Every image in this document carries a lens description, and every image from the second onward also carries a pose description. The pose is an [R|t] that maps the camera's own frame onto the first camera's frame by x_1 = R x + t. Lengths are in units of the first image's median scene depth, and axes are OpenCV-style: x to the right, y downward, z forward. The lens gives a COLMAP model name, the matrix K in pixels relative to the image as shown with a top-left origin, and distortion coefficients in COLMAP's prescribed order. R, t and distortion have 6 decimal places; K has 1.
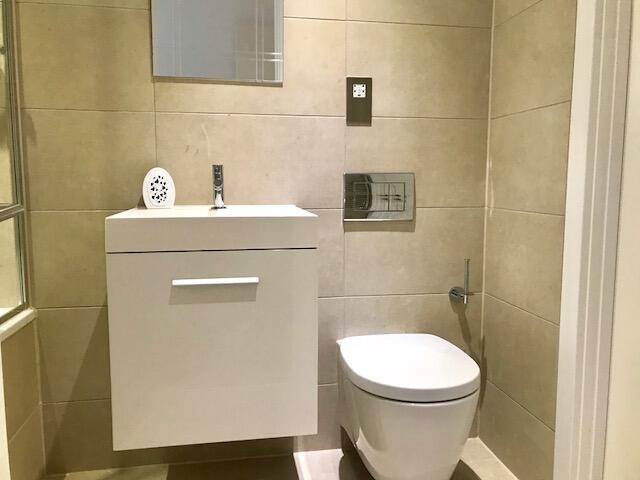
lens RADIAL K [[520.1, 0, 302.5], [0, 520.1, 239.4], [0, 0, 1]] dist [0.006857, 0.000780]
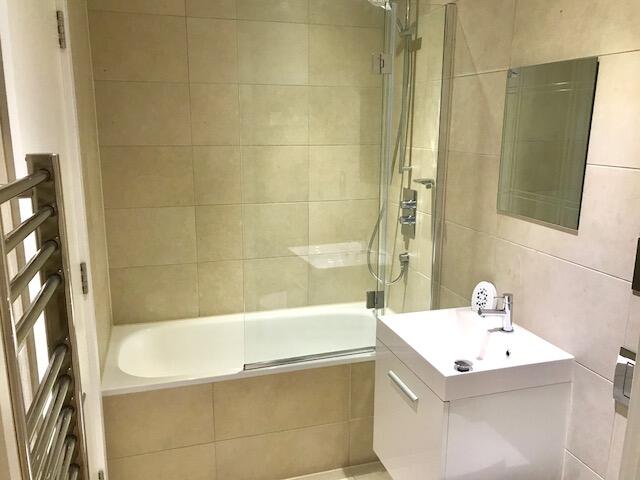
lens RADIAL K [[525.7, 0, 320.0], [0, 525.7, 240.0], [0, 0, 1]] dist [0.023749, 0.004439]
pose [[0.147149, 0.209477, -0.966678, 0.853982], [-0.124431, 0.973473, 0.192008, -0.425720], [0.981256, 0.092031, 0.169311, 0.391597]]
